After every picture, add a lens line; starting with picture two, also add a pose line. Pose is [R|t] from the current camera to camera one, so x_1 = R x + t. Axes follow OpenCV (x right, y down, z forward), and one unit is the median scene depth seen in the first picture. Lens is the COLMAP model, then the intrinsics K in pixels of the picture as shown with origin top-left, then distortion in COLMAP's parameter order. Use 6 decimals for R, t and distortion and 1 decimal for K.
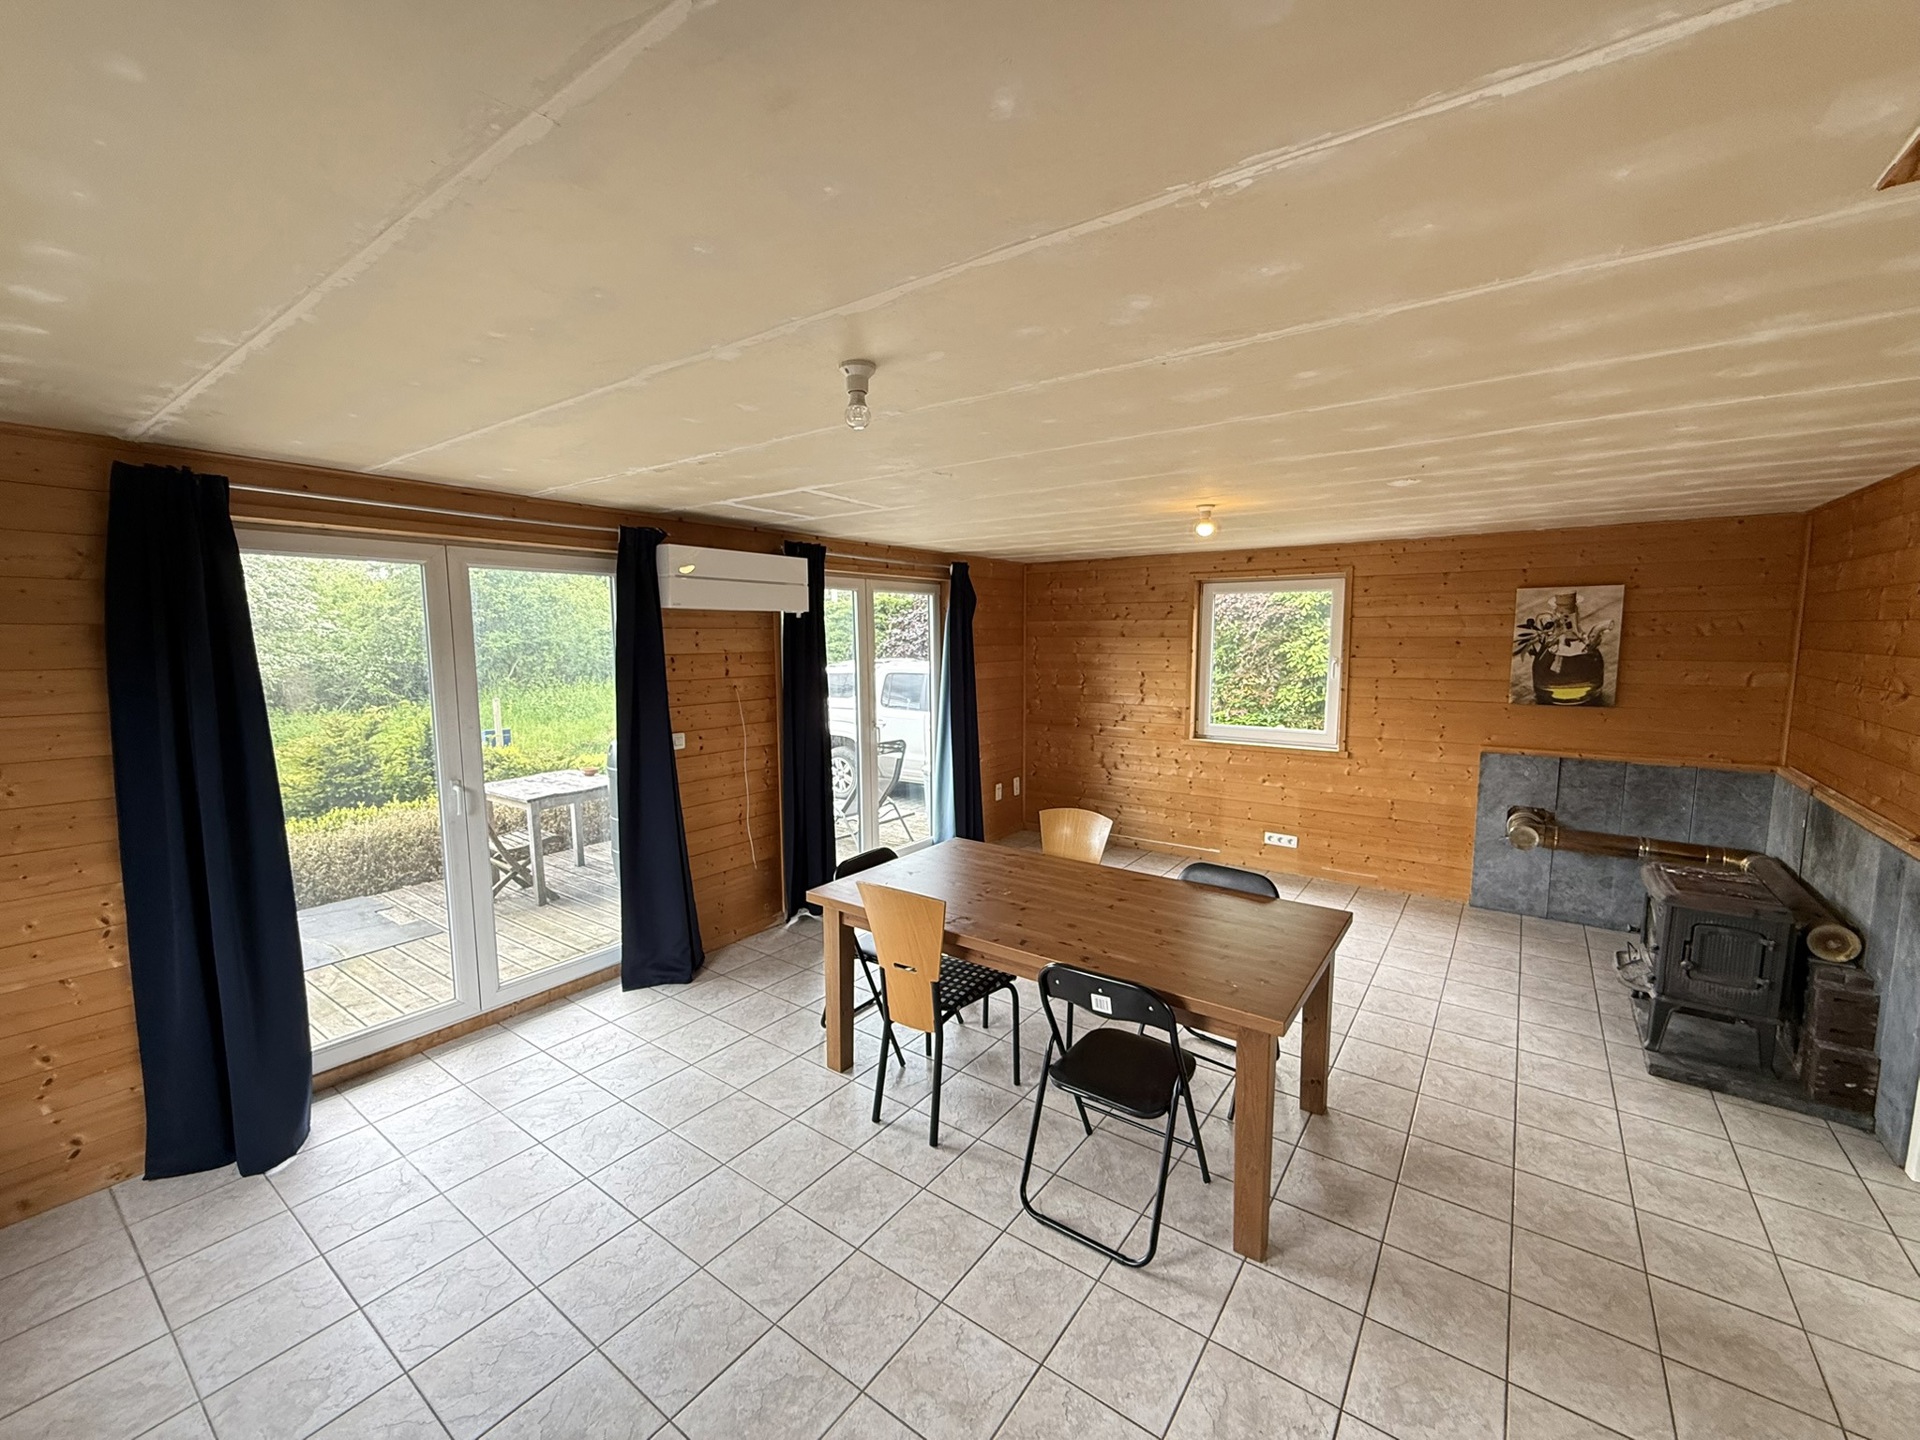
lens RADIAL K [[773.5, 0, 961.9], [0, 773.5, 720.4], [0, 0, 1]] dist [0.002303, -0.000200]
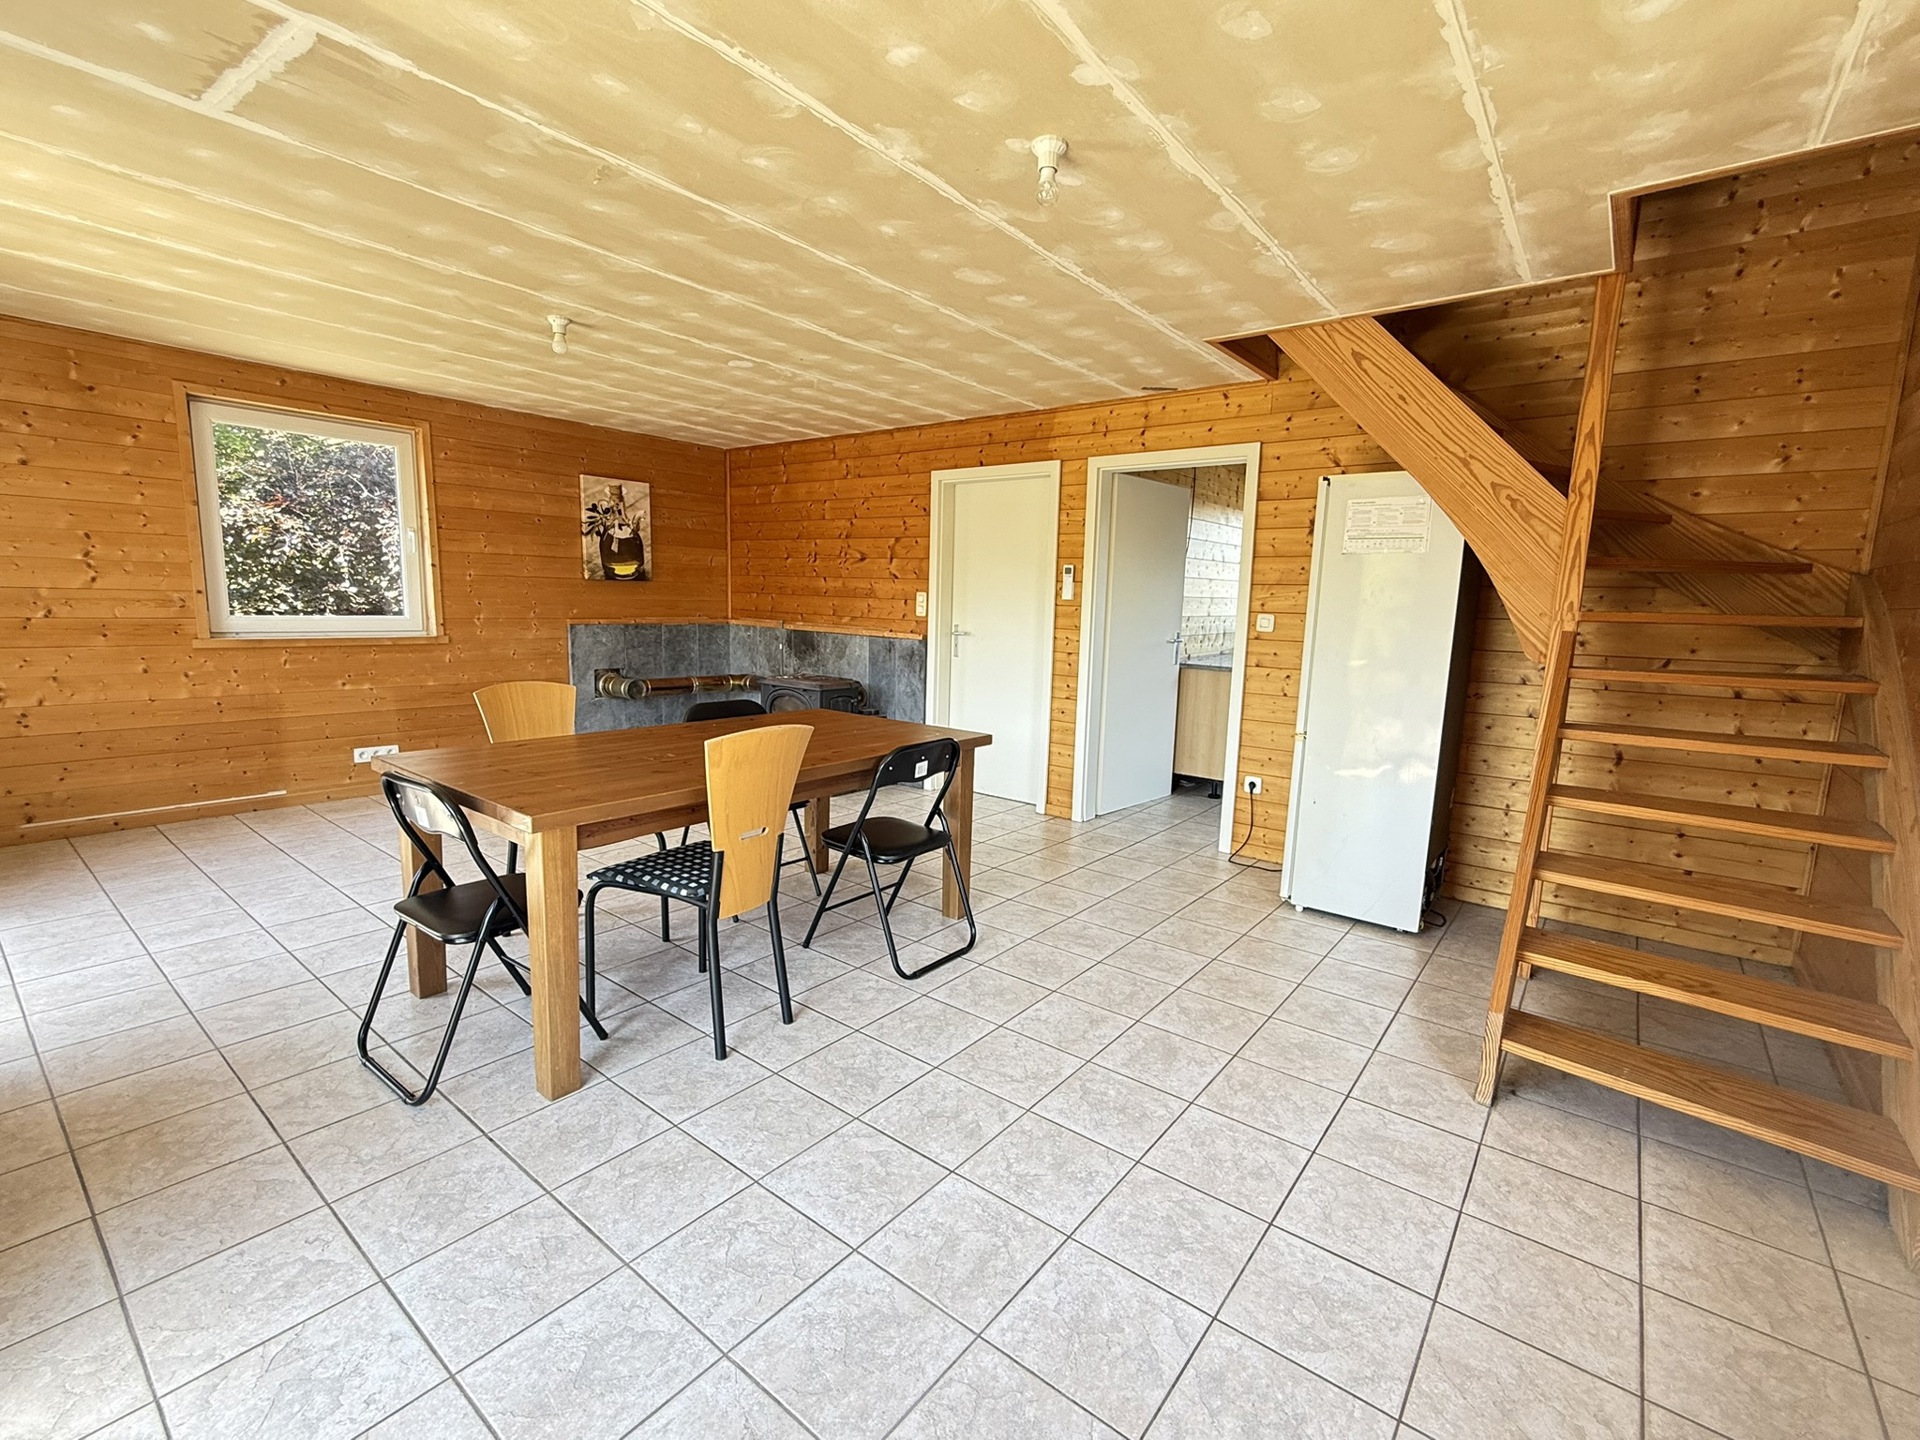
lens RADIAL K [[843.3, 0, 963.2], [0, 843.3, 717.7], [0, 0, 1]] dist [0.004167, 0.001154]
pose [[0.041700, -0.137281, 0.989654, -0.532396], [0.079004, 0.987867, 0.133704, 0.059035], [-0.996002, 0.072611, 0.052040, 0.426044]]
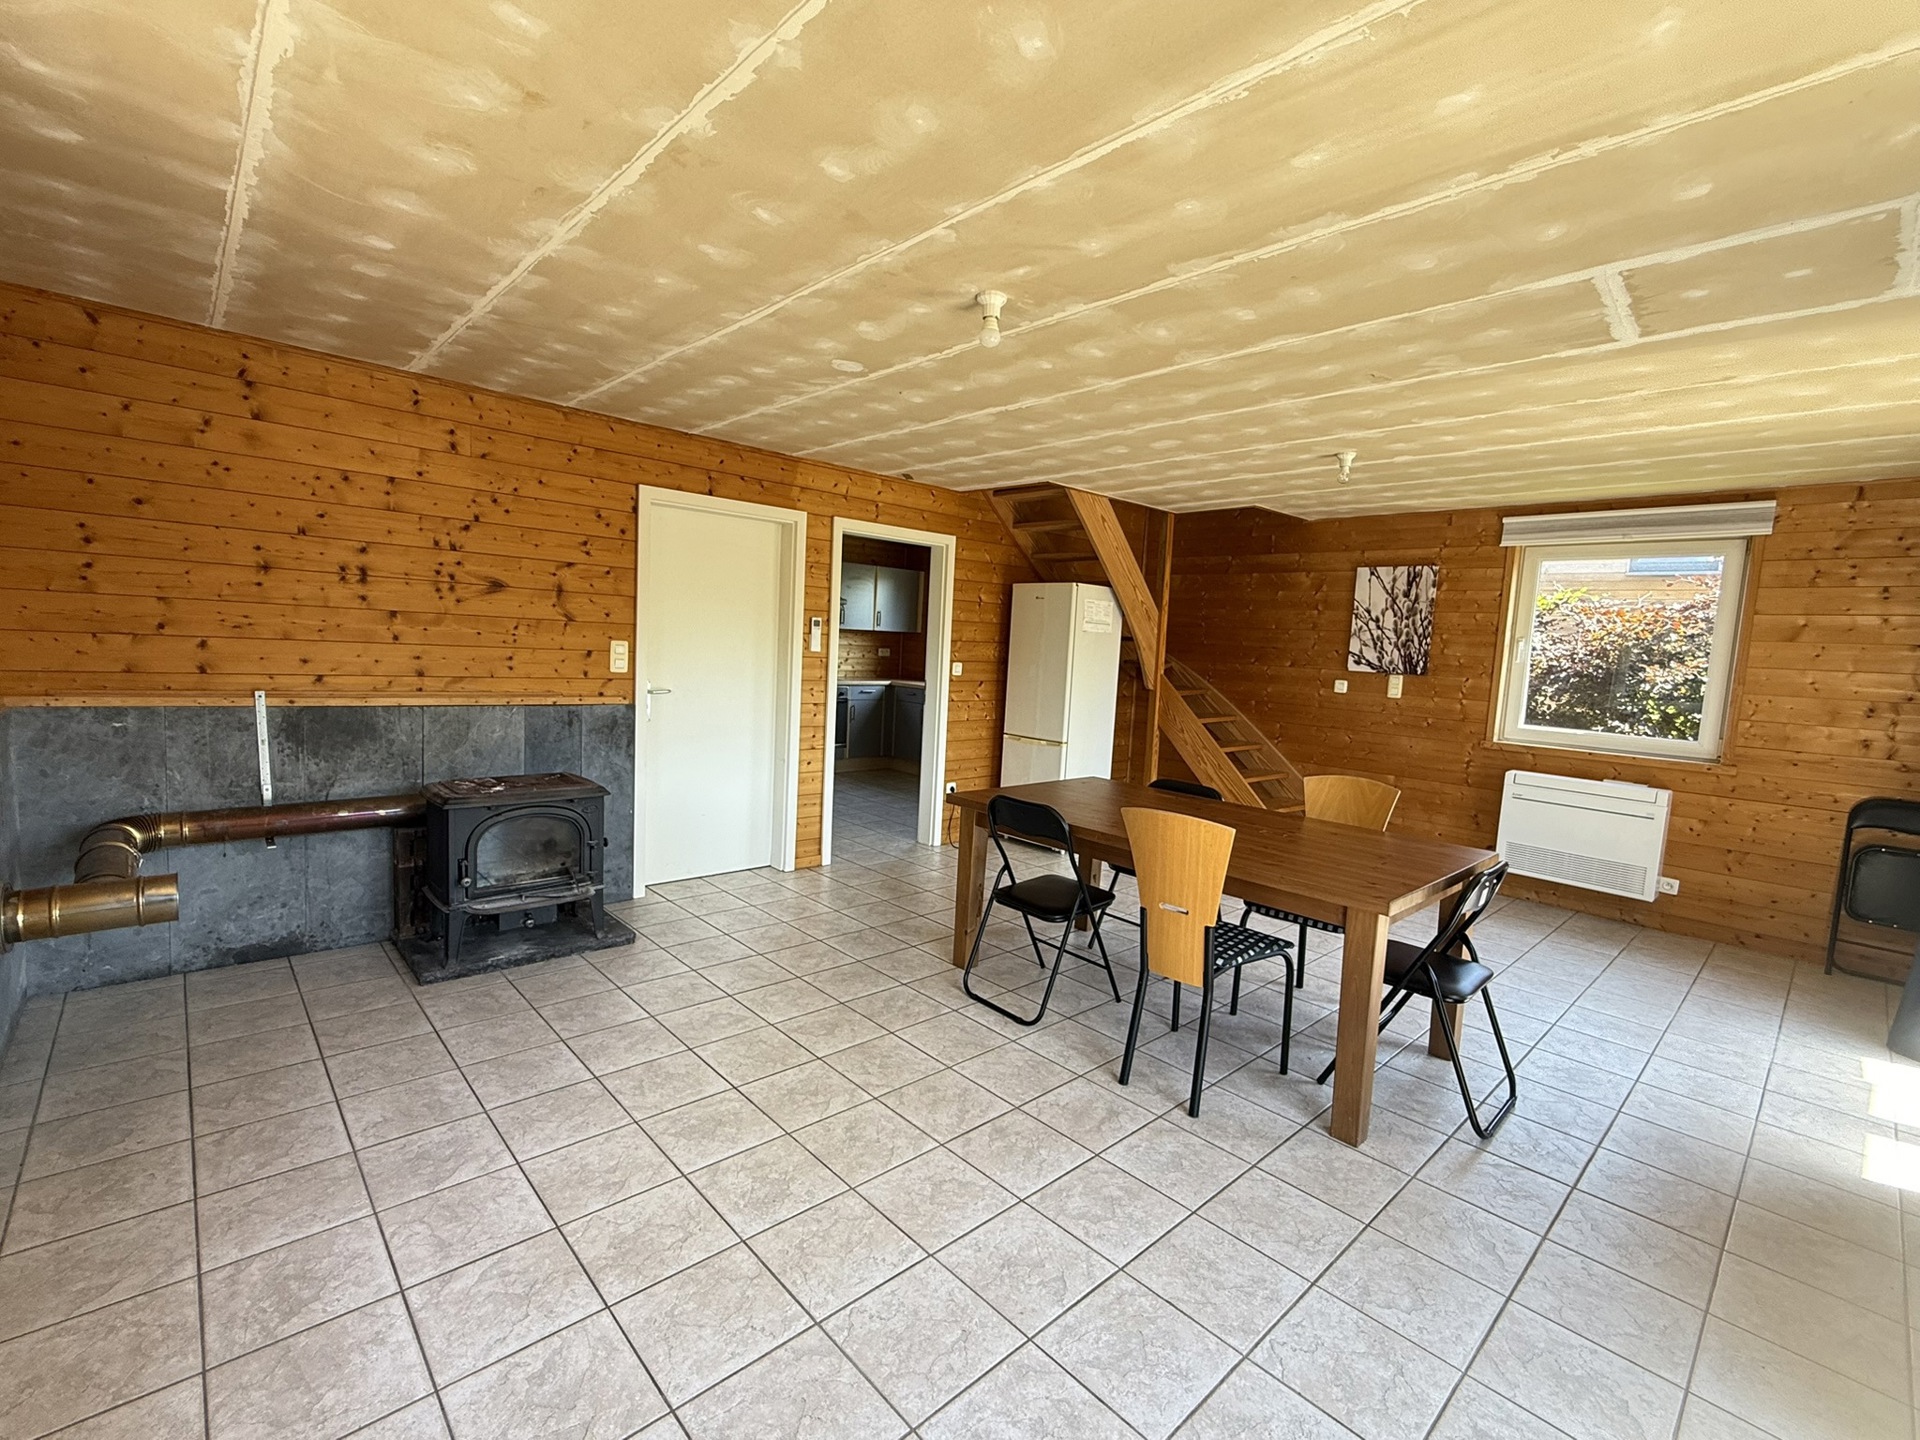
lens RADIAL K [[843.3, 0, 960.0], [0, 843.3, 720.8], [0, 0, 1]] dist [0.004167, 0.001154]
pose [[-0.979469, -0.068203, 0.189709, 0.156947], [-0.028774, 0.978695, 0.203292, -0.072830], [-0.199533, 0.193660, -0.960564, 1.350523]]
